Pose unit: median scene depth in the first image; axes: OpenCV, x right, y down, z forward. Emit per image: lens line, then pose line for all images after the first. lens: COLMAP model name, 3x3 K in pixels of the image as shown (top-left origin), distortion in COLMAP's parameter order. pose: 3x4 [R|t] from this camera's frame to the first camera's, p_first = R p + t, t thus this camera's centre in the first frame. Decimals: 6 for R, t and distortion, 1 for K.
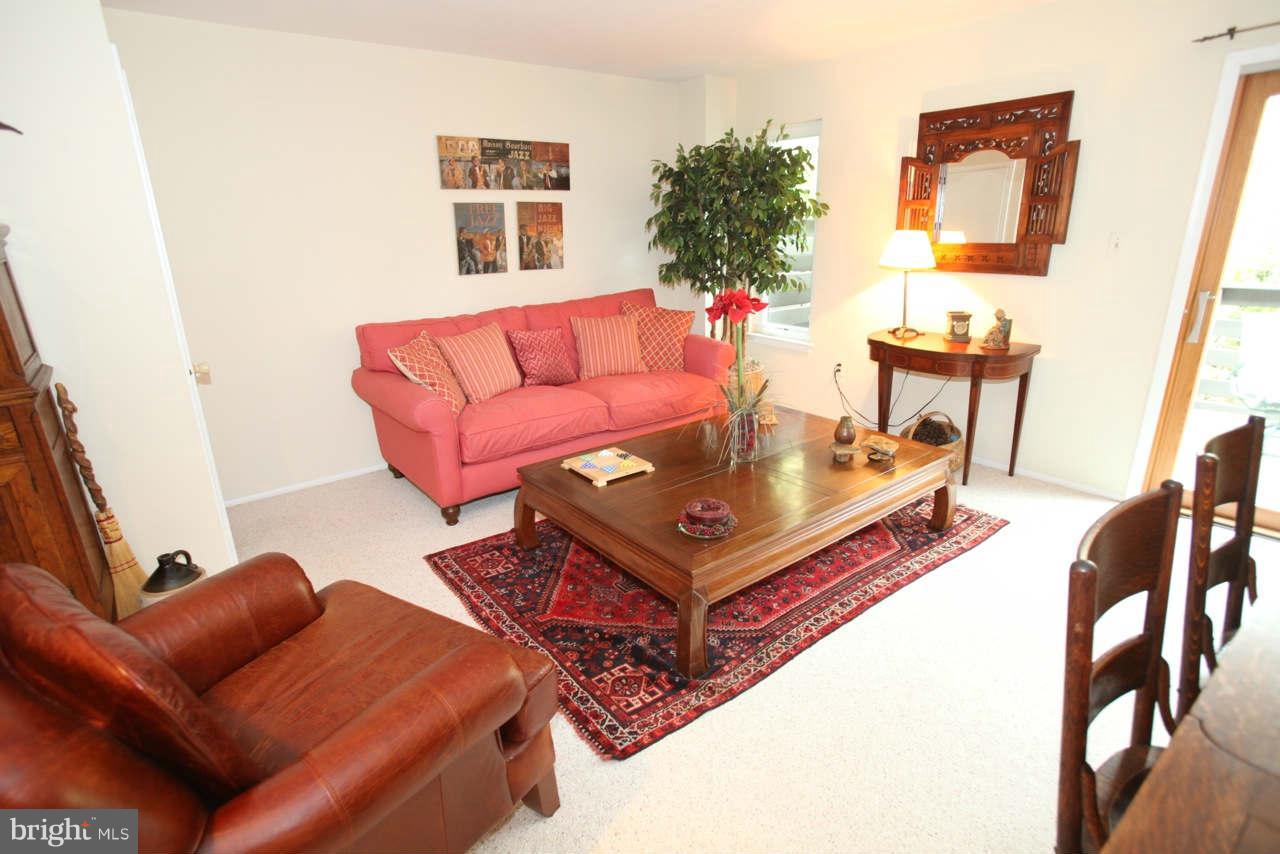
lens RADIAL K [[614.9, 0, 639.9], [0, 614.9, 430.2], [0, 0, 1]] dist [-0.084339, 0.042687]
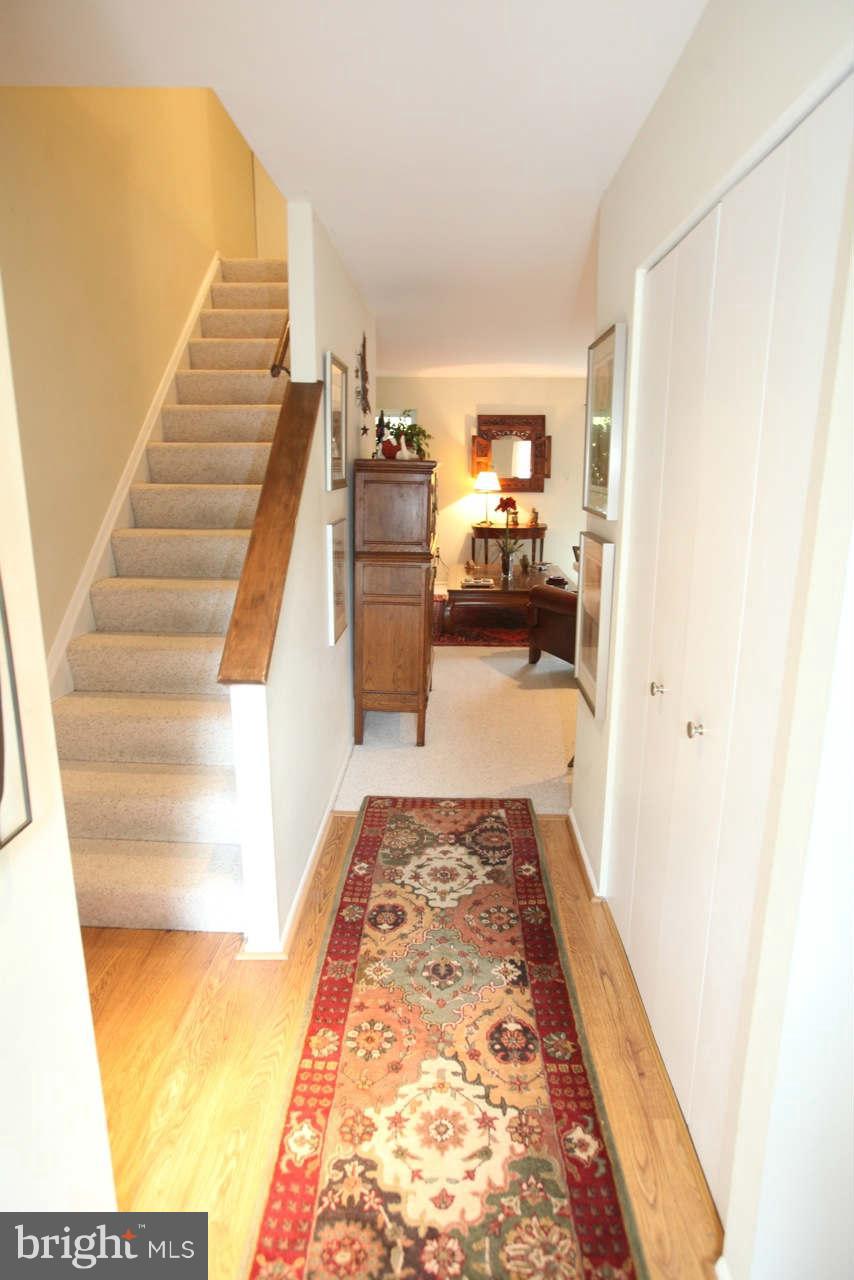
lens RADIAL K [[763.4, 0, 427.0], [0, 763.4, 640.0], [0, 0, 1]] dist [-0.047704, 0.037001]
pose [[0.635885, -0.154044, 0.756254, -1.598266], [0.228431, 0.973540, 0.006231, 0.138415], [-0.737204, 0.168790, 0.654248, -0.383700]]
